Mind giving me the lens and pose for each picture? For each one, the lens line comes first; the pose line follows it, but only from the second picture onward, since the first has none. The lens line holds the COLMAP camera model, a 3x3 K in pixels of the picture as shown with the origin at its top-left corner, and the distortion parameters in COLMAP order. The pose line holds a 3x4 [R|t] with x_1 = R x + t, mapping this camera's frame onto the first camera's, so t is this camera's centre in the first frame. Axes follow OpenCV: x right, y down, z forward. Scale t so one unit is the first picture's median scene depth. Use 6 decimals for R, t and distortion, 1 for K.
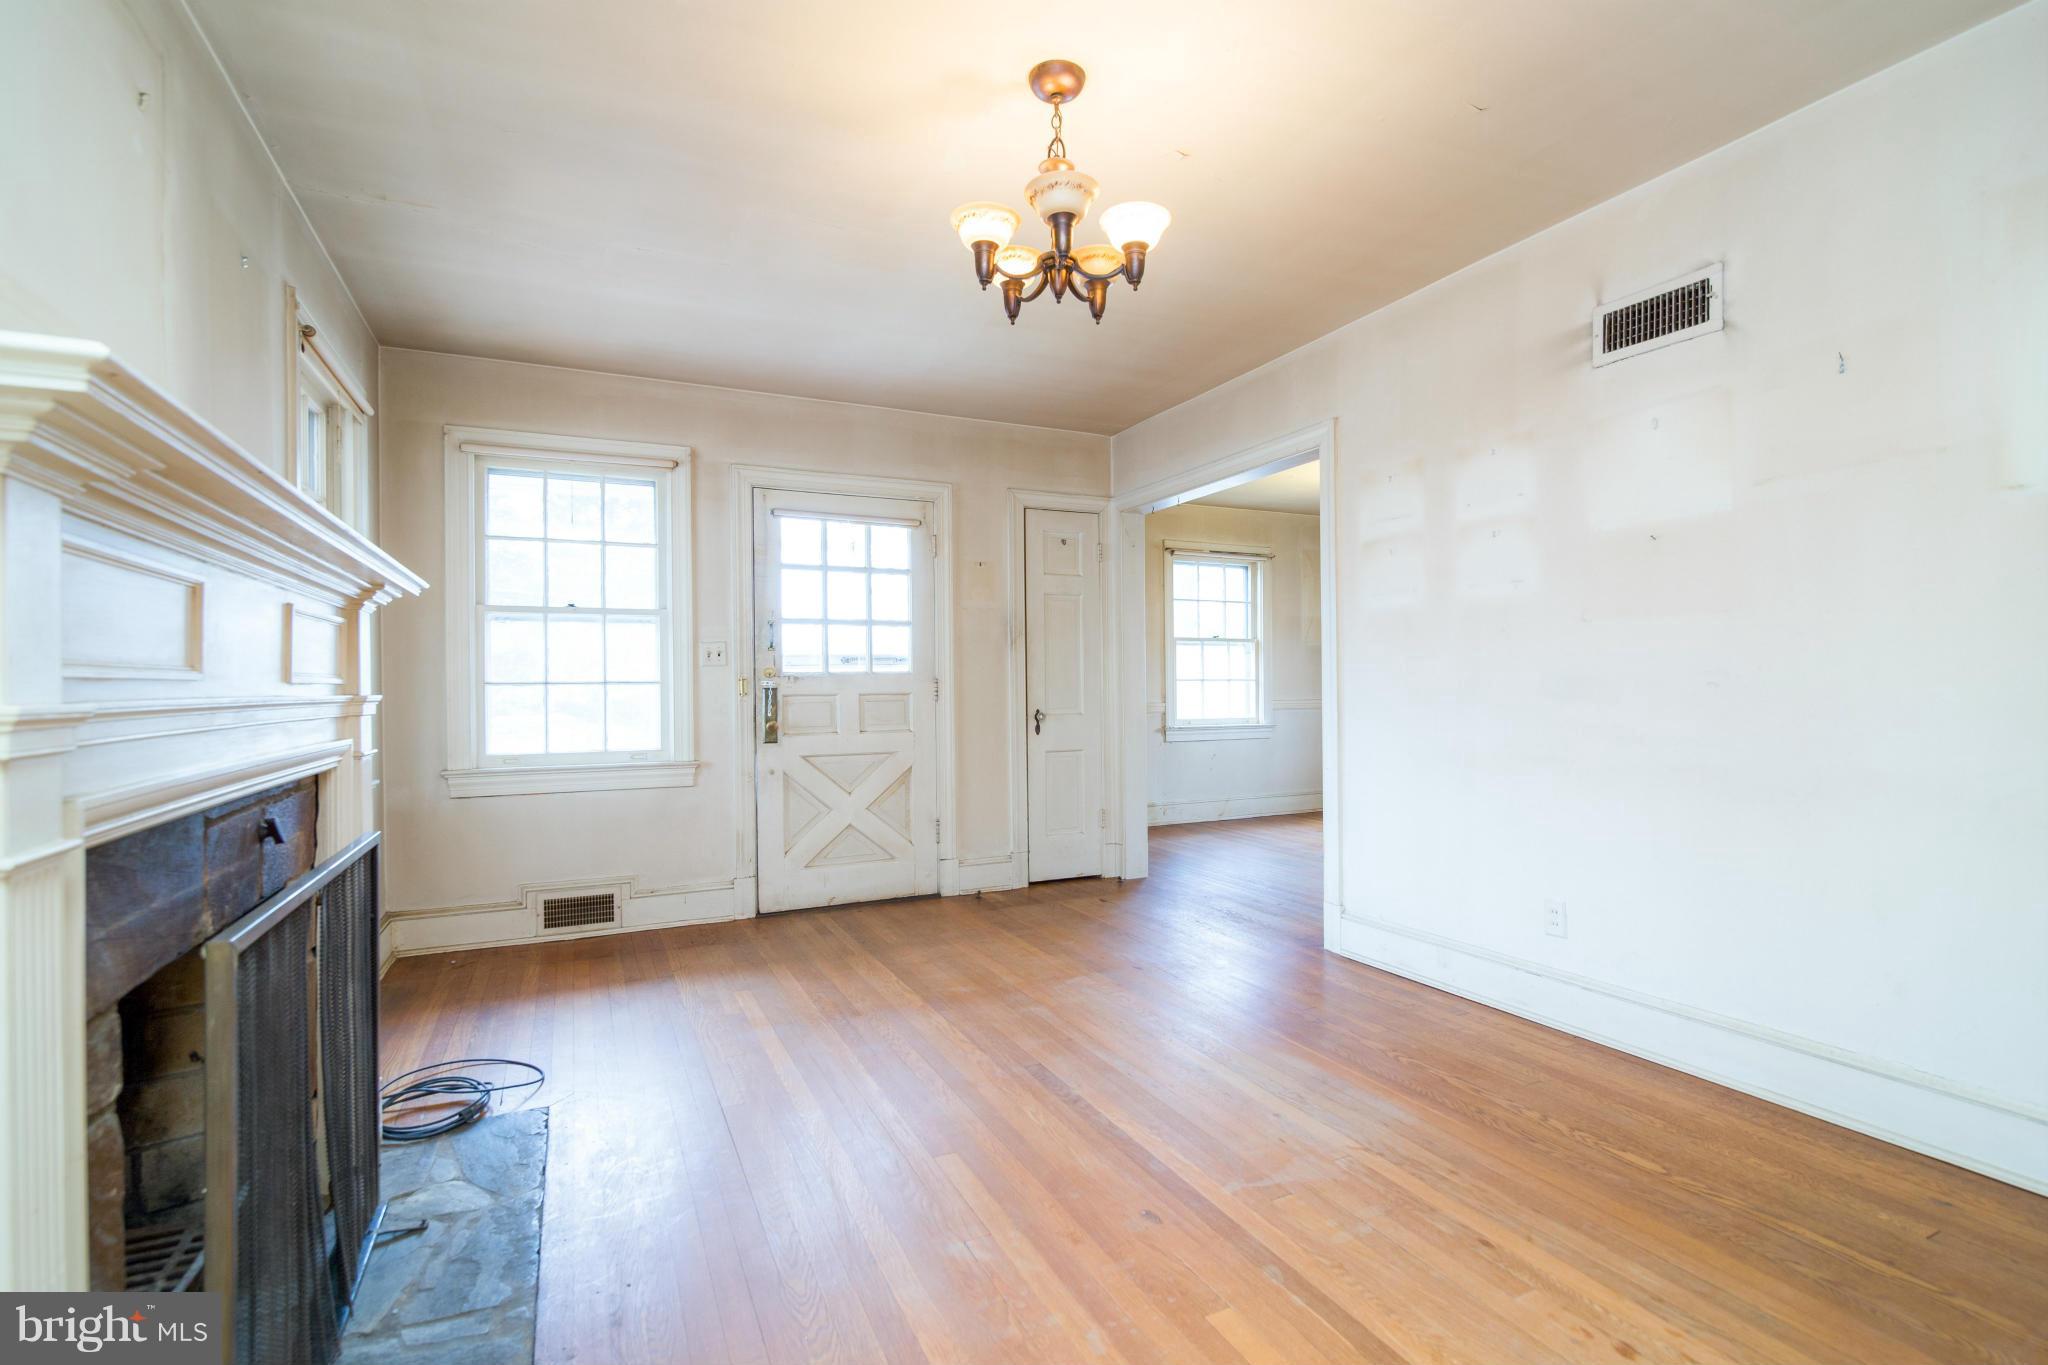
lens RADIAL K [[933.4, 0, 1017.3], [0, 933.4, 684.1], [0, 0, 1]] dist [-0.006982, 0.000933]
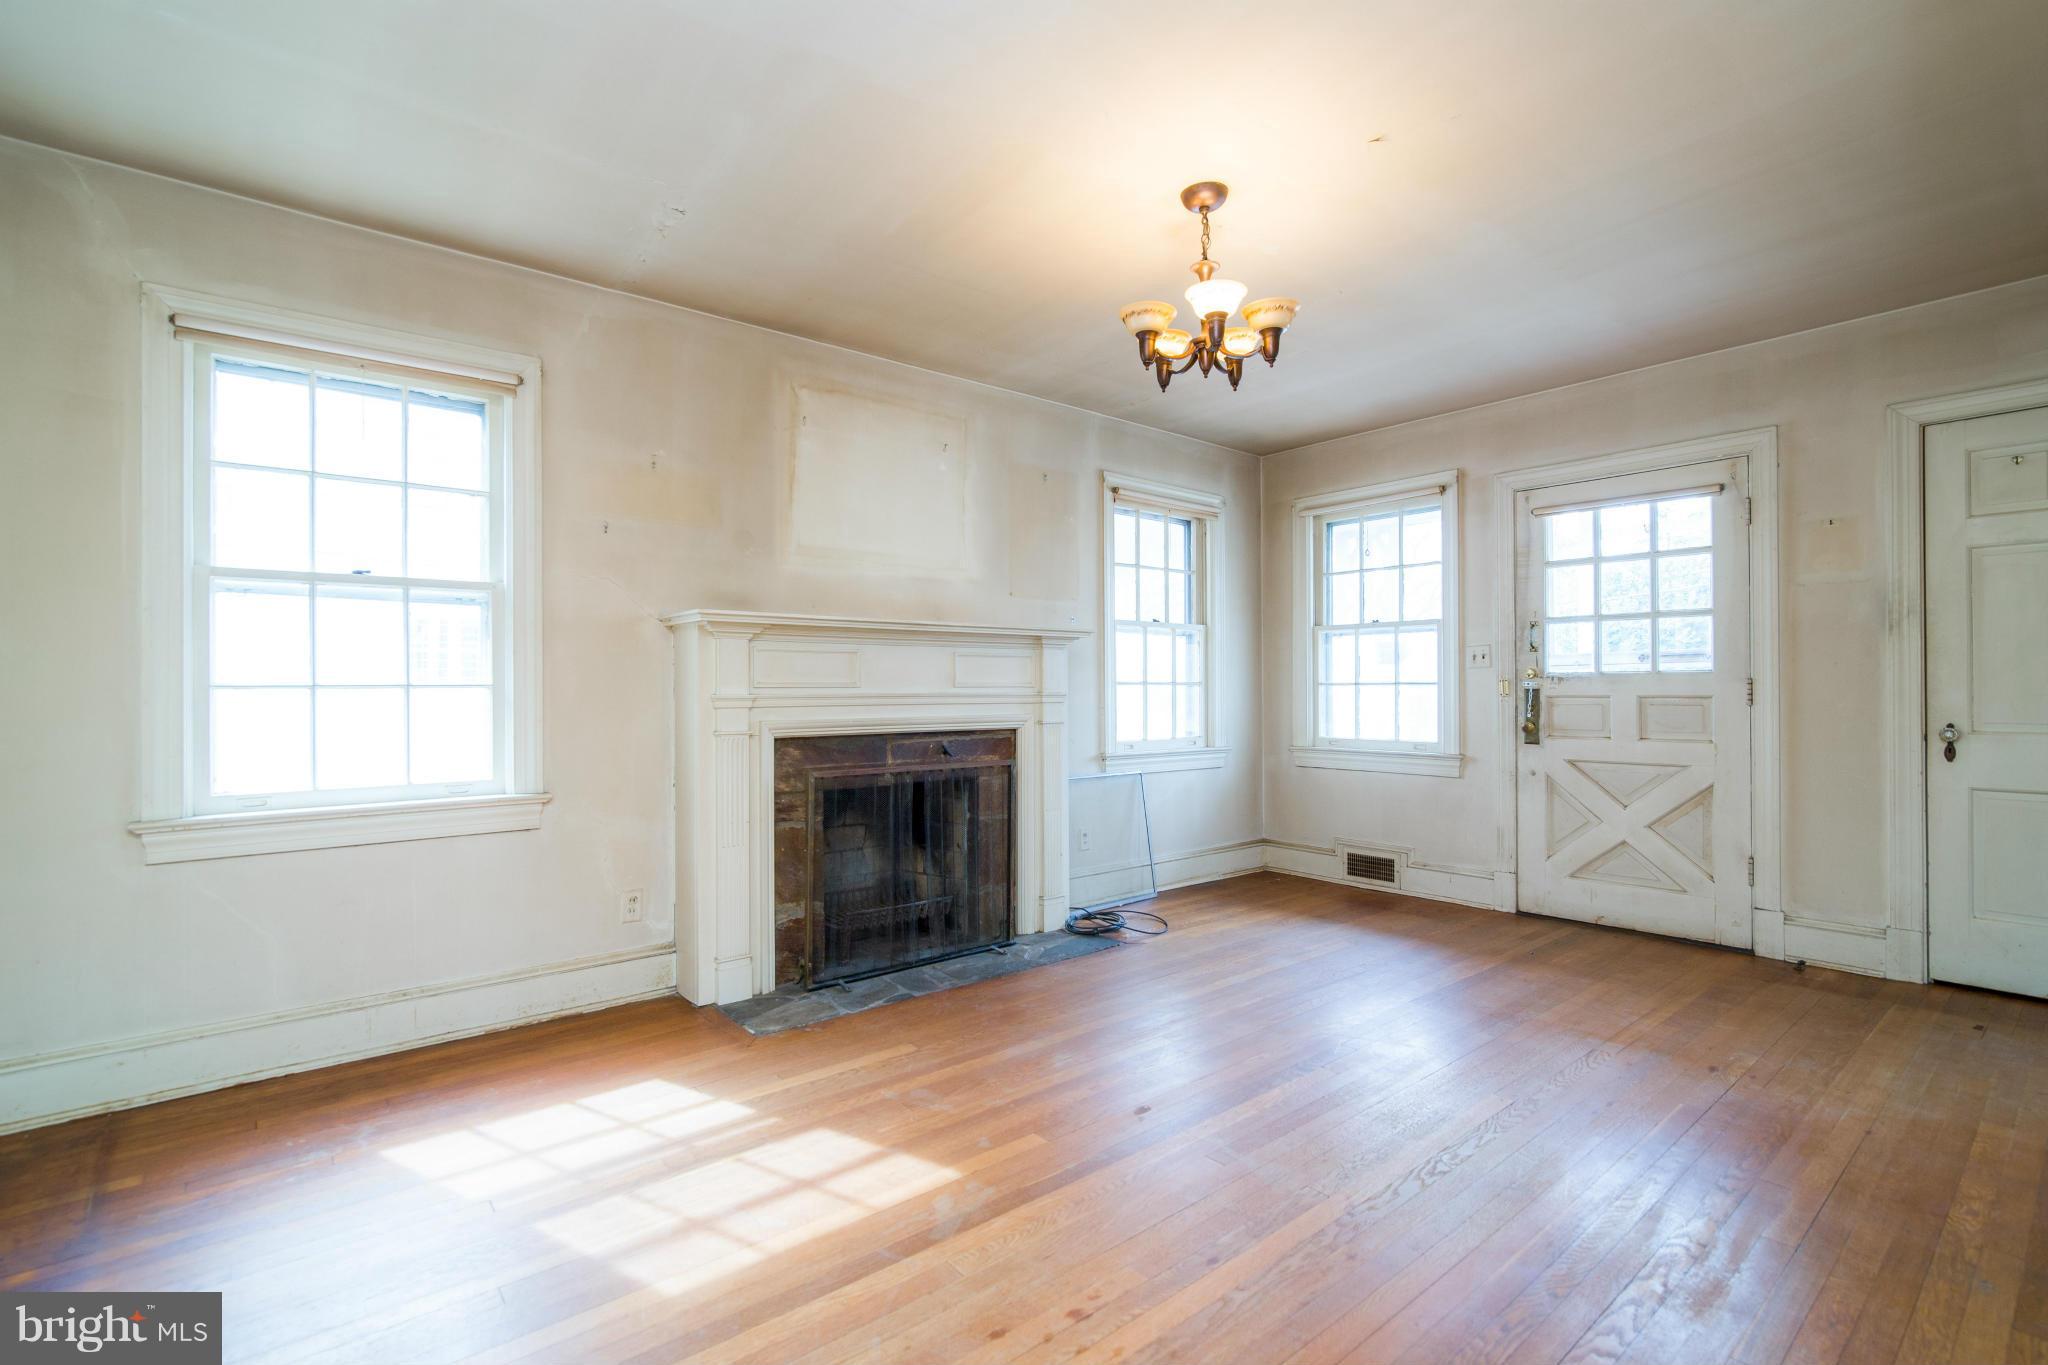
lens RADIAL K [[933.4, 0, 1028.8], [0, 933.4, 682.3], [0, 0, 1]] dist [-0.006982, 0.000933]
pose [[0.256747, 0.001741, -0.966477, 0.559473], [0.005088, 0.999982, 0.003153, -0.008838], [0.966465, -0.005727, 0.256734, 0.220577]]
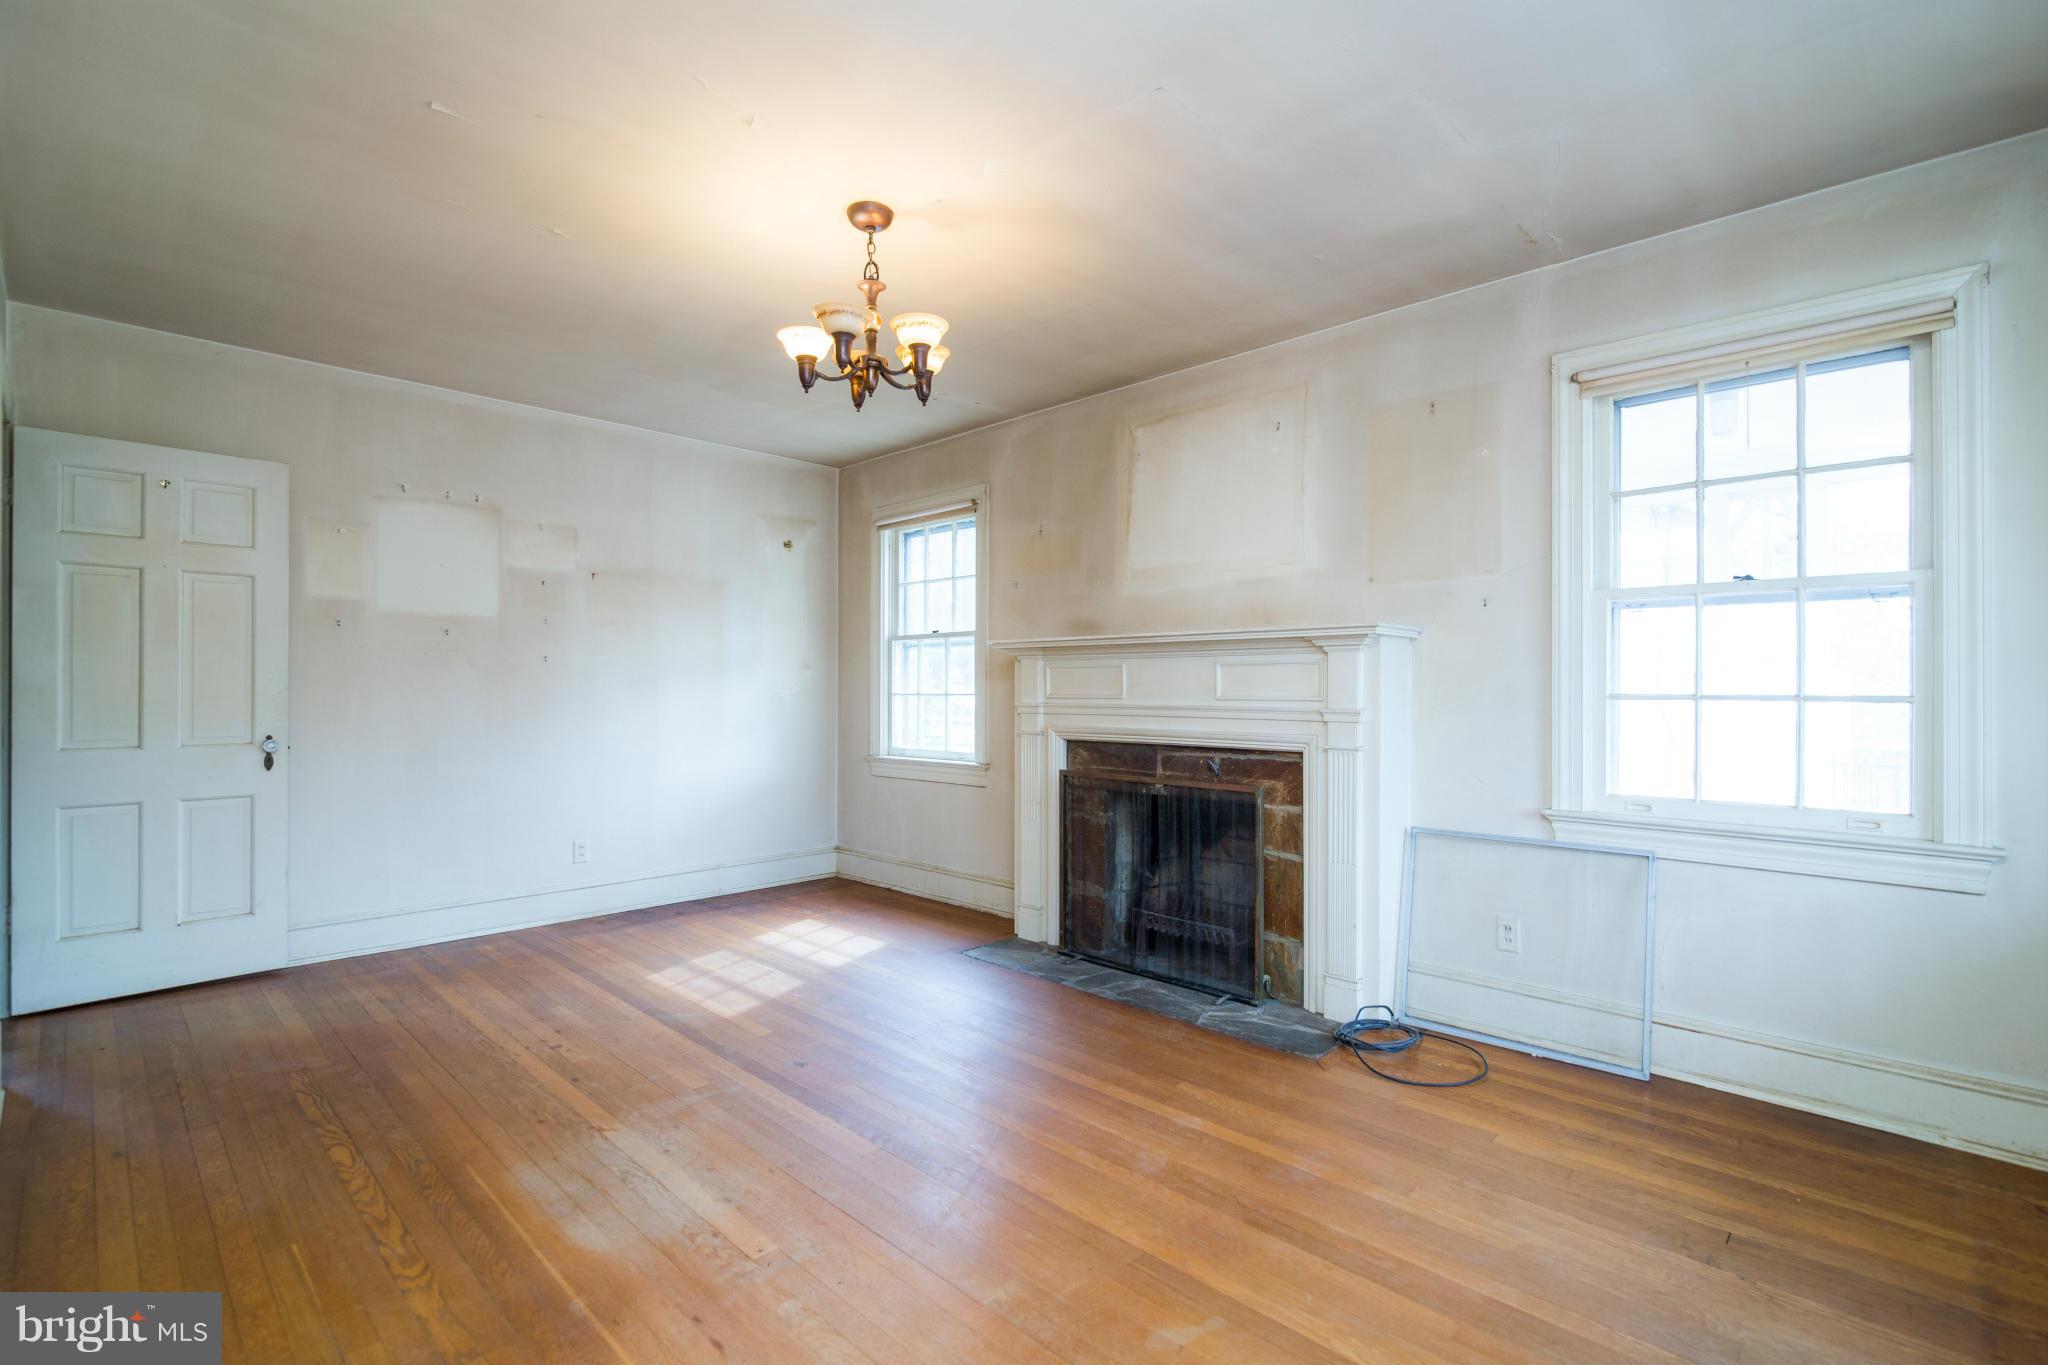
lens RADIAL K [[933.4, 0, 1027.8], [0, 933.4, 695.1], [0, 0, 1]] dist [-0.006982, 0.000933]
pose [[-0.933531, 0.003668, -0.358478, 0.140896], [0.003657, 0.999993, 0.000710, -0.006960], [0.358478, -0.000648, -0.933538, 1.053151]]
